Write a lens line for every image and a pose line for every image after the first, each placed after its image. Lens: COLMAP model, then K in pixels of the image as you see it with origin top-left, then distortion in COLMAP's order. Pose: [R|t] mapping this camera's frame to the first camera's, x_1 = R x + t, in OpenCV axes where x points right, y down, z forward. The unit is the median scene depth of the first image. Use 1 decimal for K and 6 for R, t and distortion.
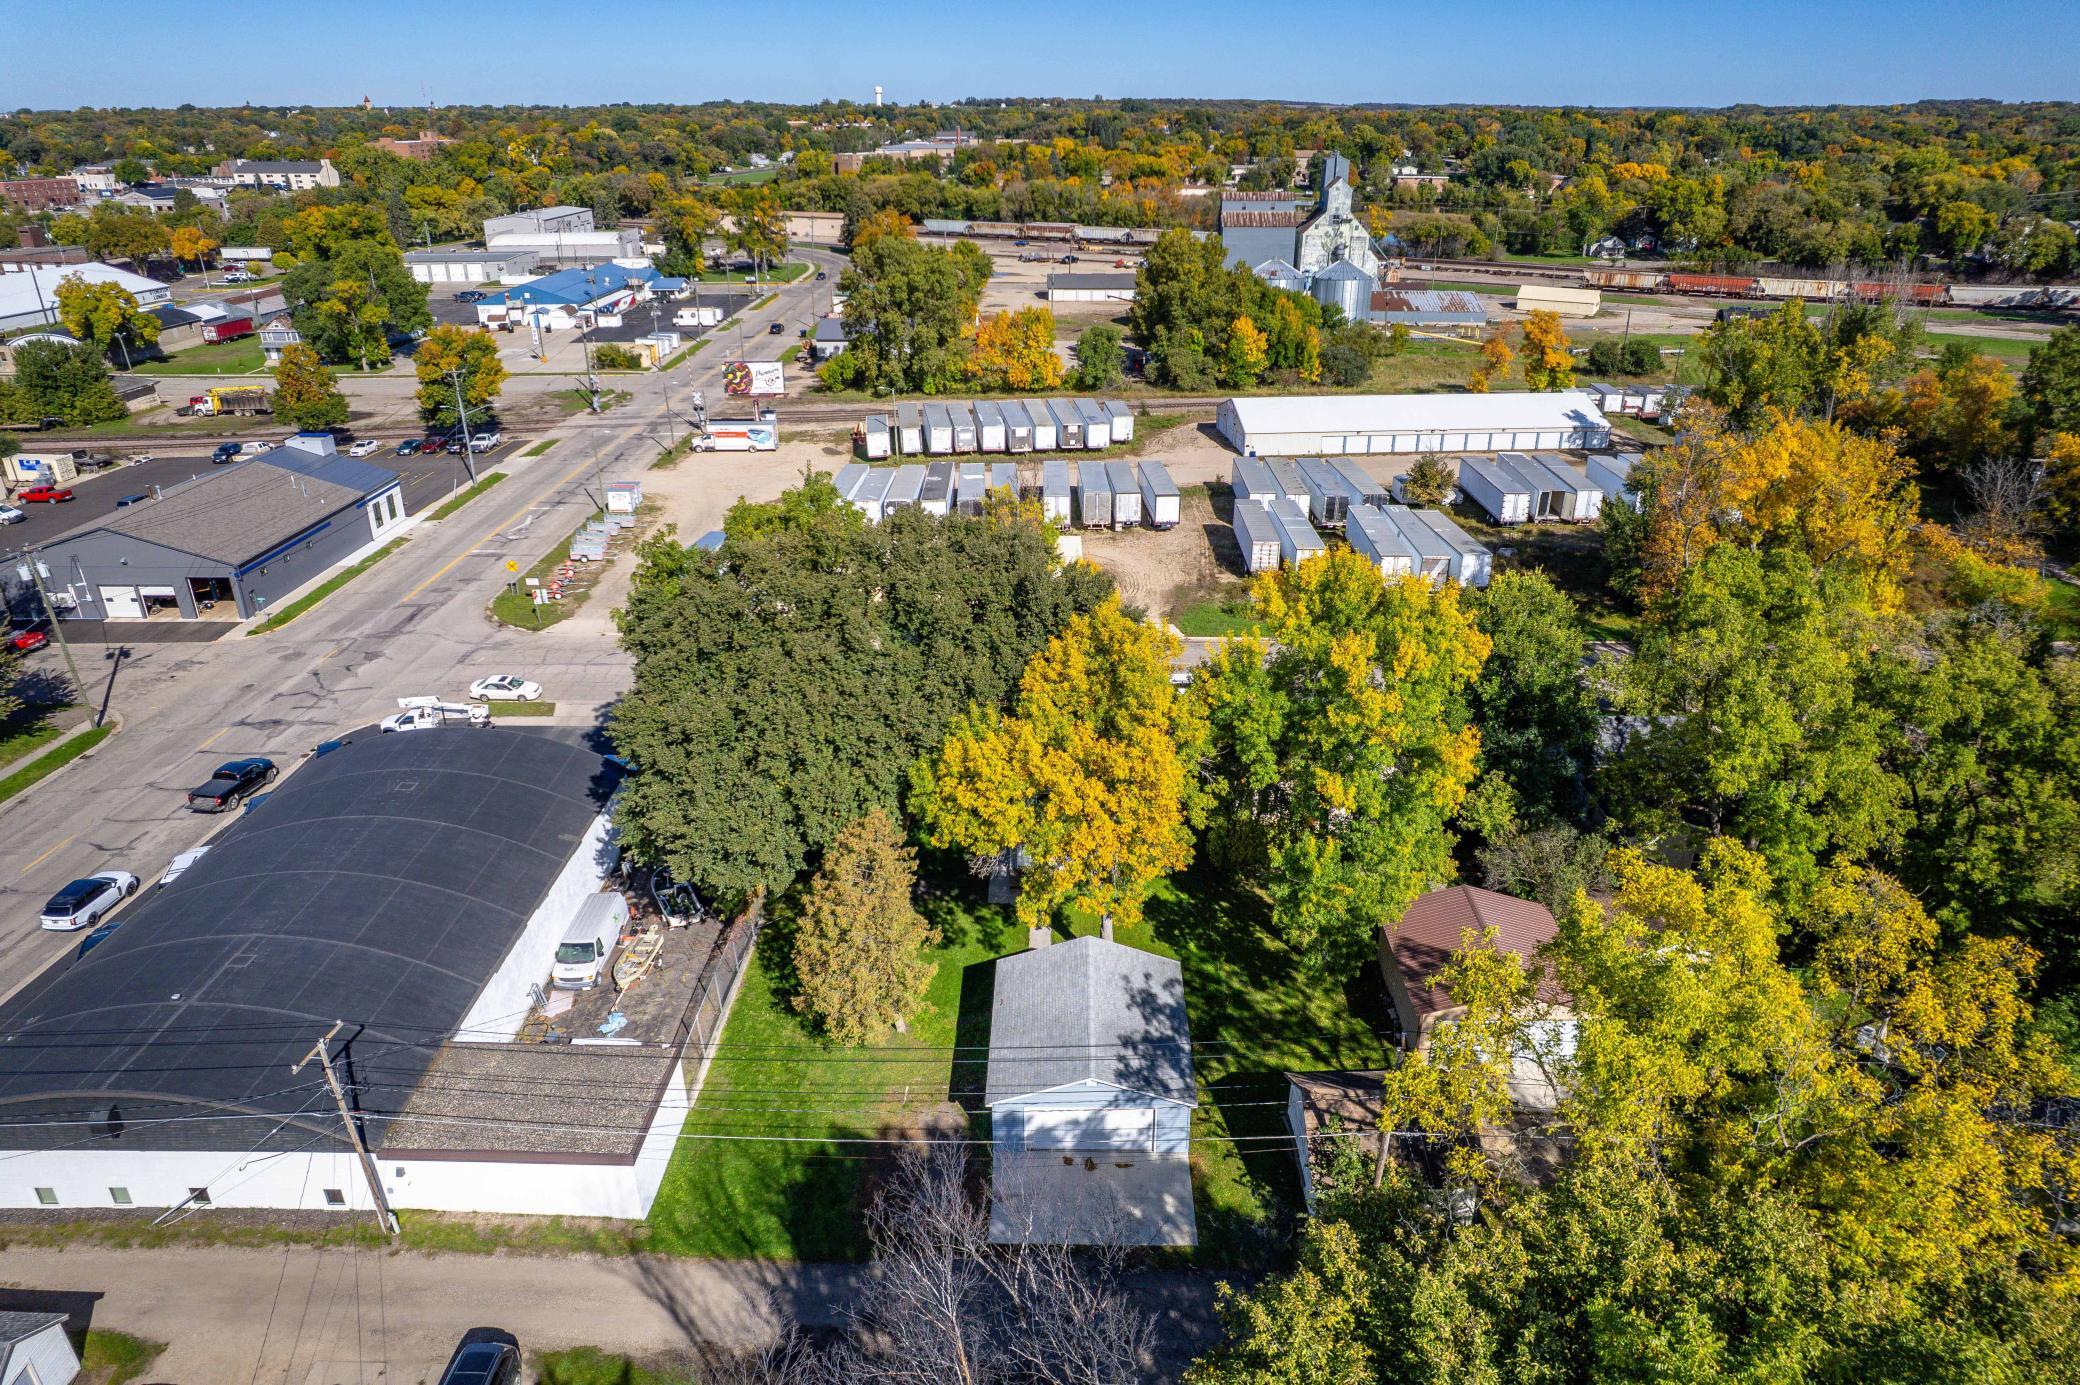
lens RADIAL K [[1343.6, 0, 1053.7], [0, 1343.6, 658.4], [0, 0, 1]] dist [-0.076380, 0.069588]
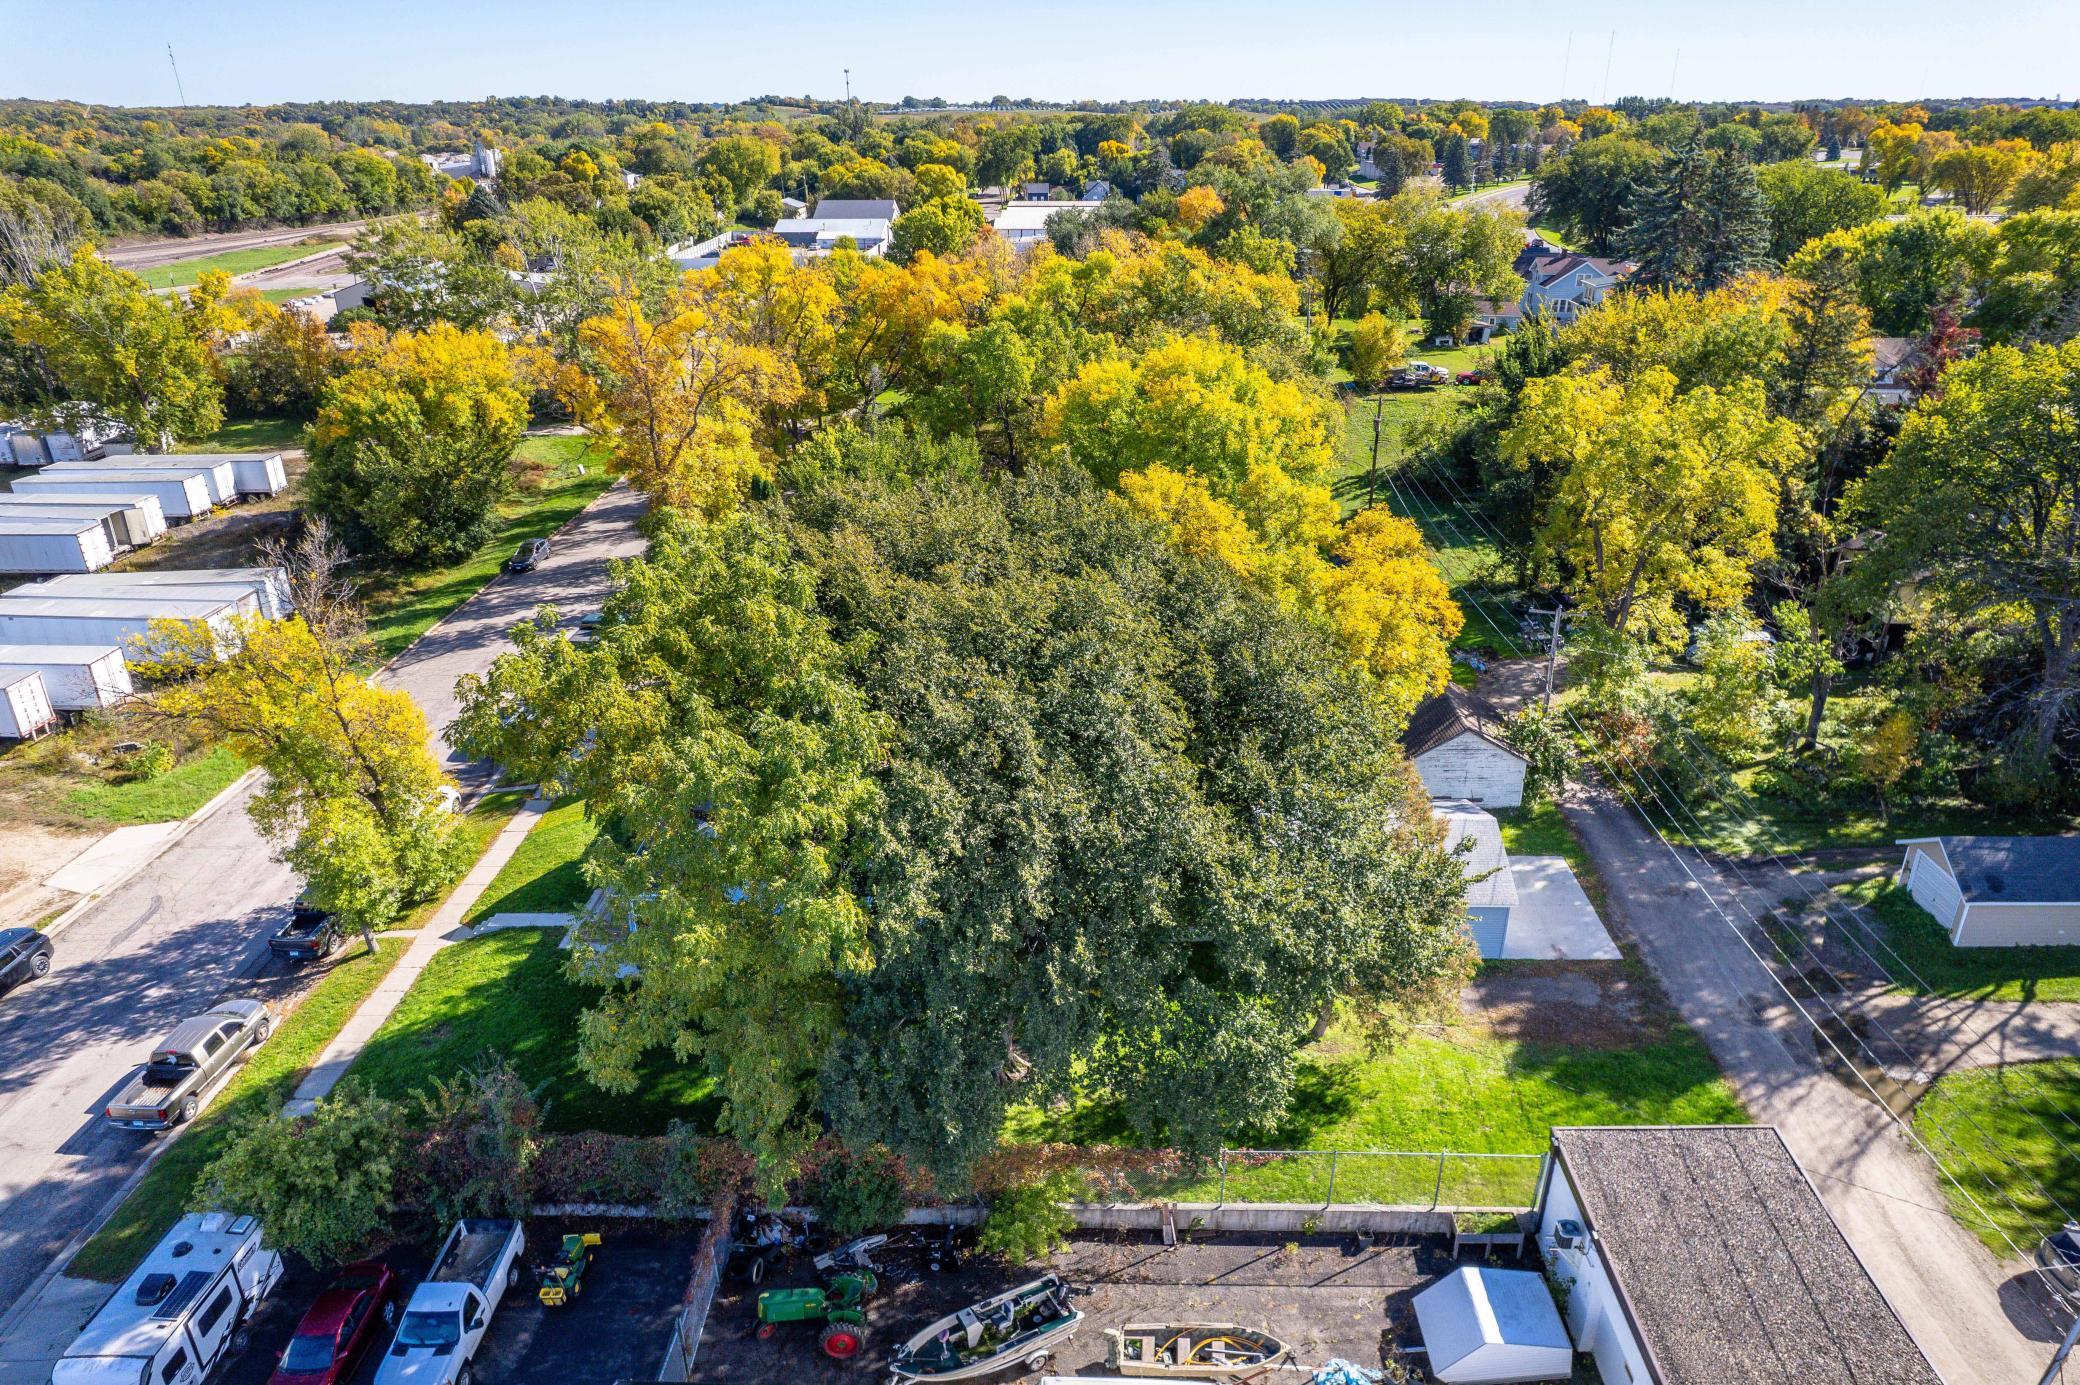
lens RADIAL K [[1343.6, 0, 1044.2], [0, 1343.6, 690.1], [0, 0, 1]] dist [-0.076380, 0.069588]
pose [[0.029497, -0.403483, 0.914511, -0.272005], [0.388891, 0.847458, 0.361356, -0.085910], [-0.920811, 0.344986, 0.181909, 0.337429]]
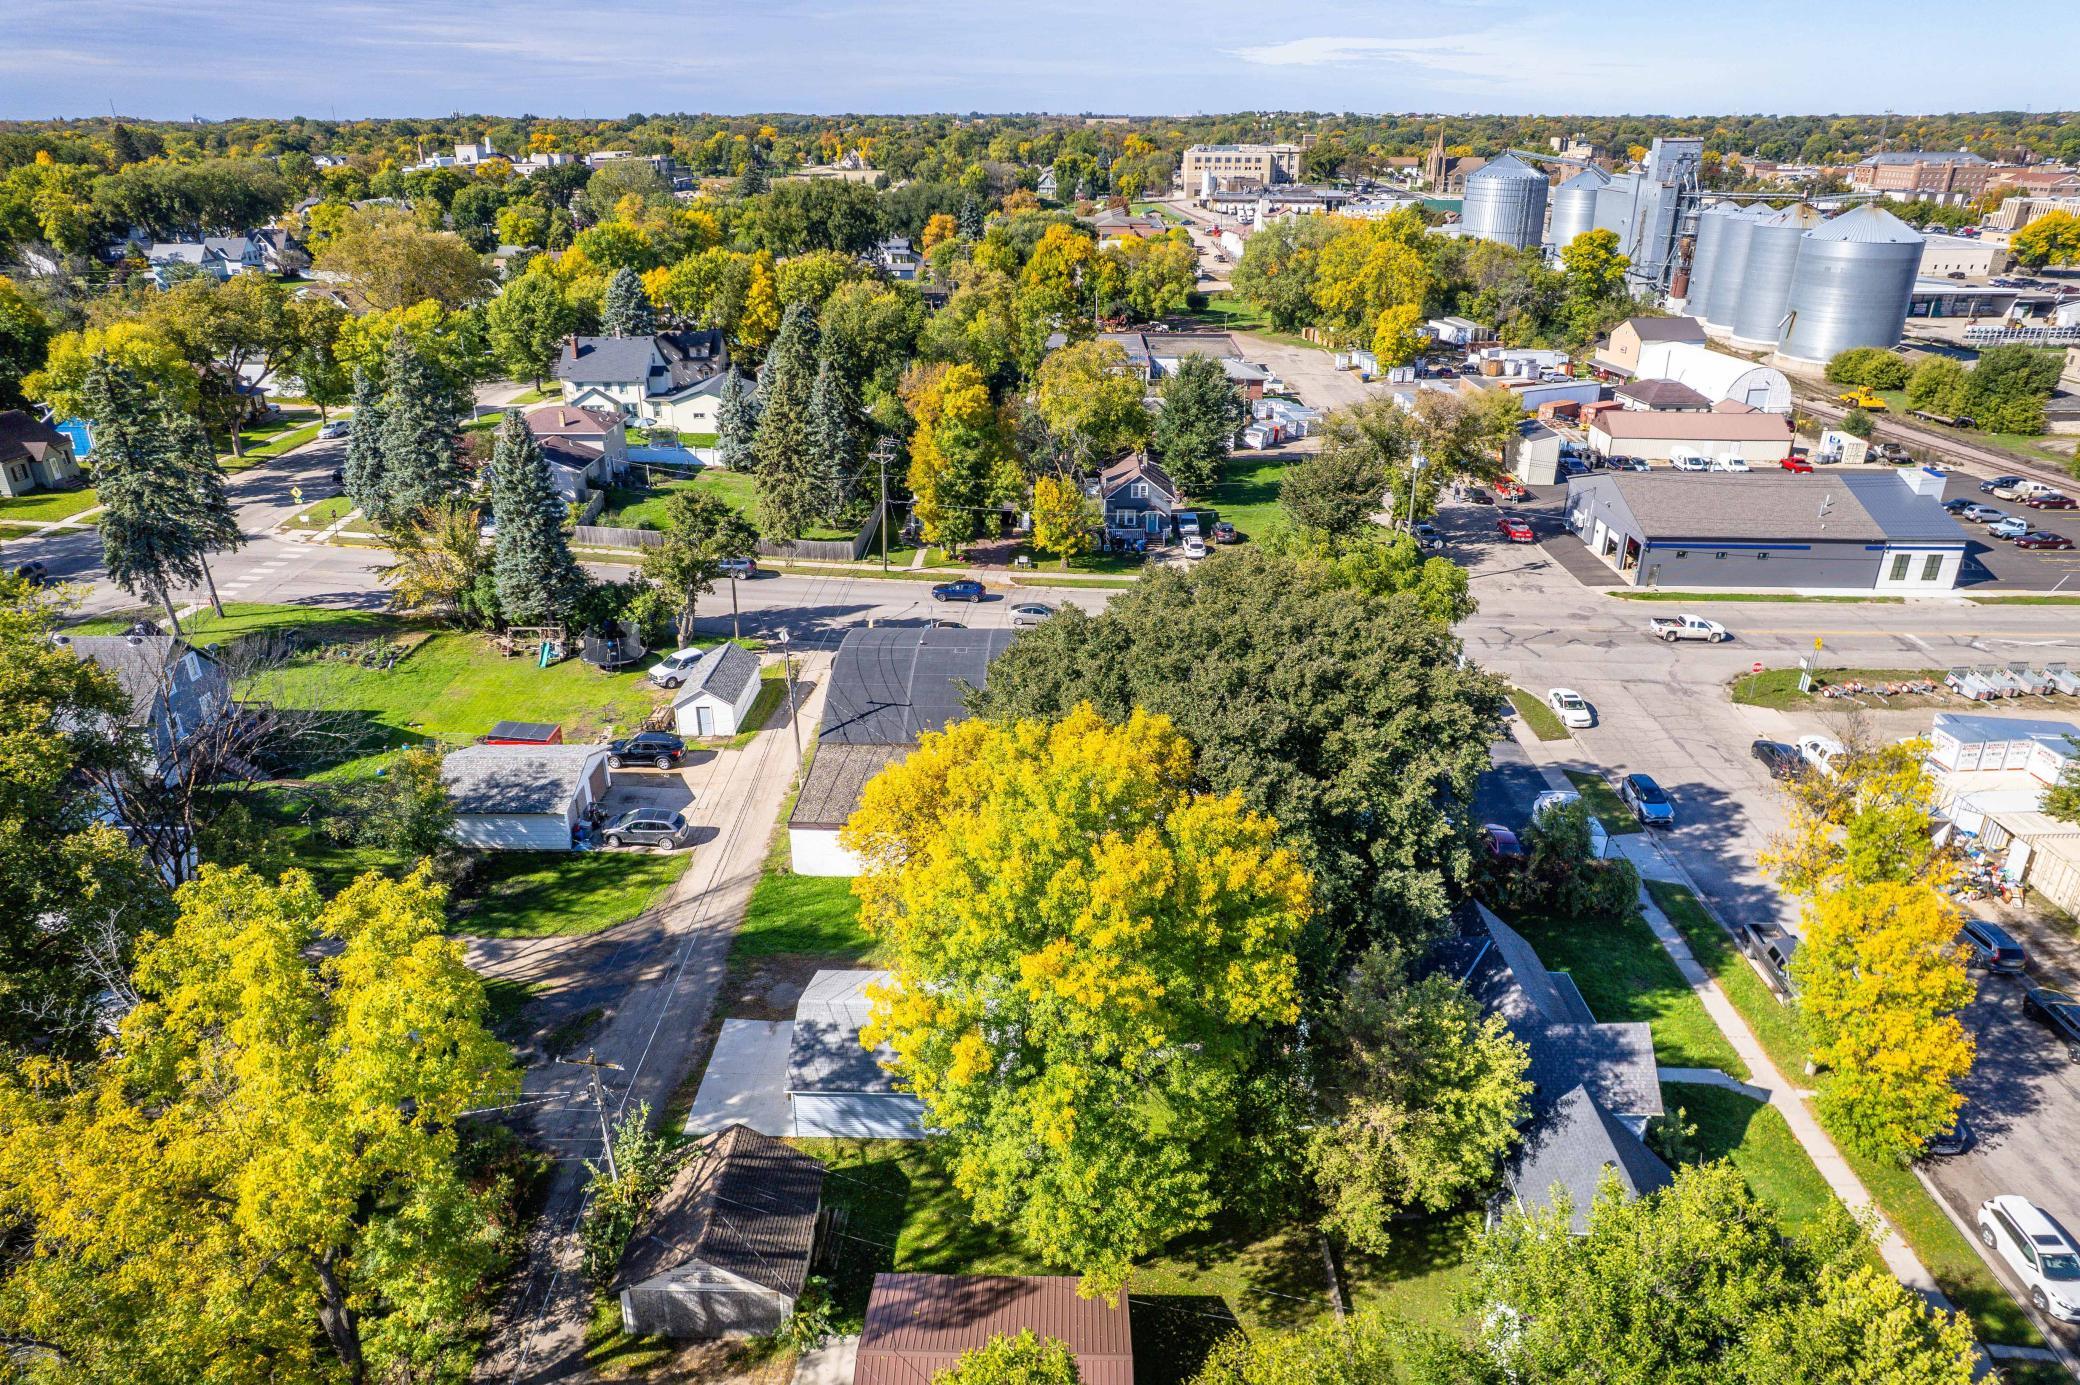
lens RADIAL K [[1343.6, 0, 1040.6], [0, 1343.6, 691.5], [0, 0, 1]] dist [-0.076380, 0.069588]
pose [[-0.007646, 0.404025, -0.914716, 0.286680], [-0.384658, 0.843169, 0.375639, -0.120922], [0.923028, 0.354725, 0.148964, 0.285239]]
